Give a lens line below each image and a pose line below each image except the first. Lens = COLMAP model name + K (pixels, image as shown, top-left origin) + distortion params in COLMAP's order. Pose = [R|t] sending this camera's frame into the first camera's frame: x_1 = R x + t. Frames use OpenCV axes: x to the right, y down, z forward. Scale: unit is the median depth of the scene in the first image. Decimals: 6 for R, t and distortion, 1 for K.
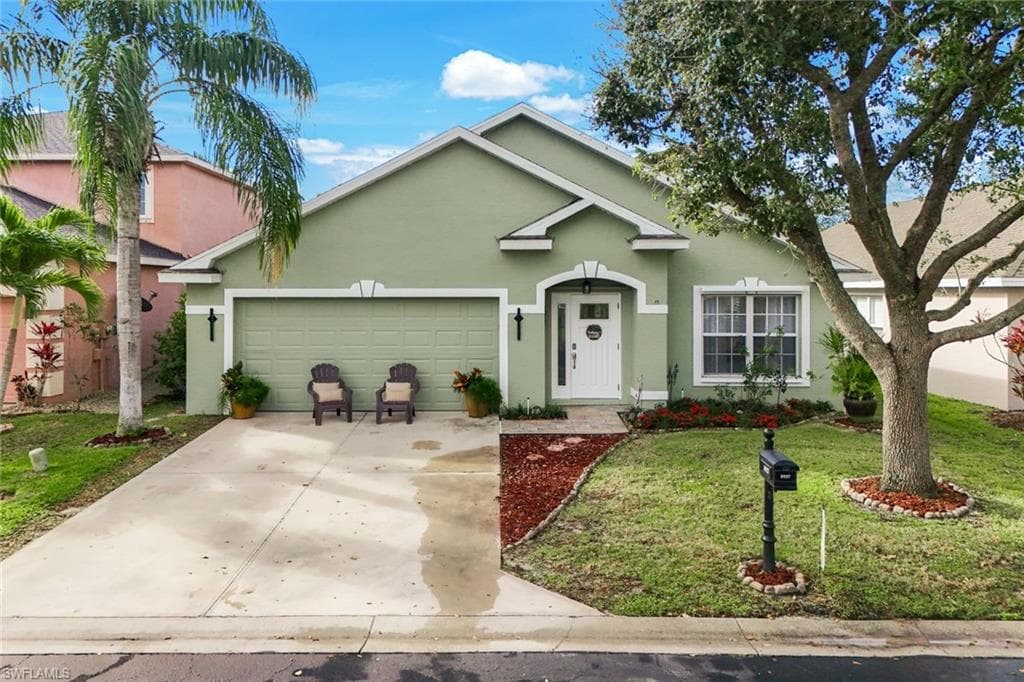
lens RADIAL K [[726.3, 0, 512.0], [0, 726.3, 341.0], [0, 0, 1]] dist [0.056529, -0.002598]
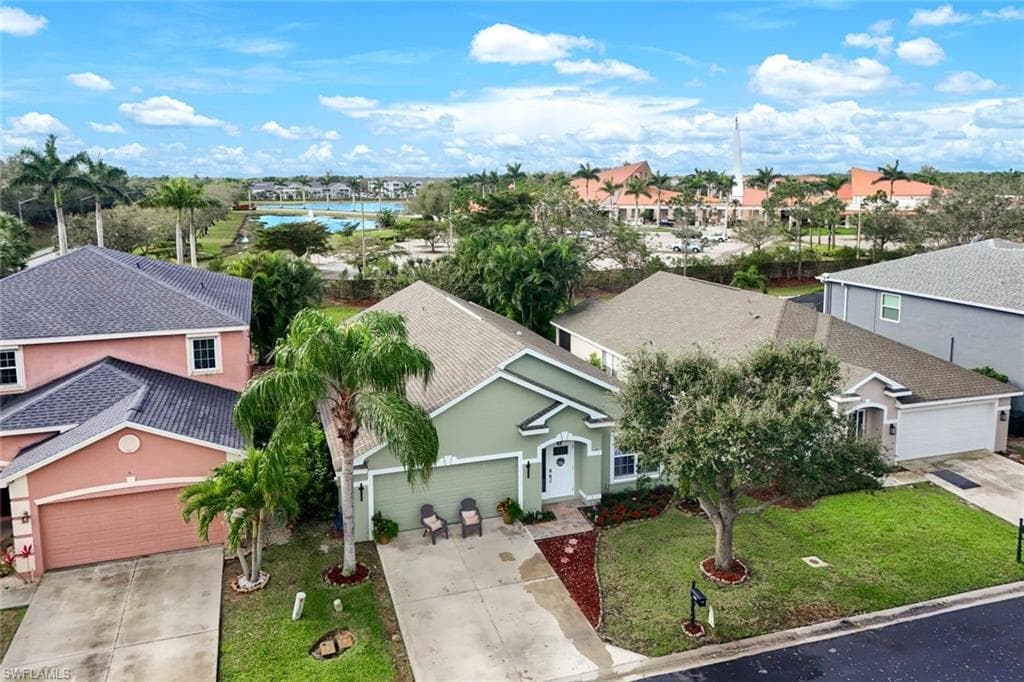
lens RADIAL K [[726.3, 0, 512.0], [0, 726.3, 341.0], [0, 0, 1]] dist [0.056529, -0.002598]
pose [[0.947841, -0.061271, 0.312800, -0.588614], [0.009339, 0.986268, 0.164889, -0.651088], [-0.318607, -0.153367, 0.935397, -0.659479]]
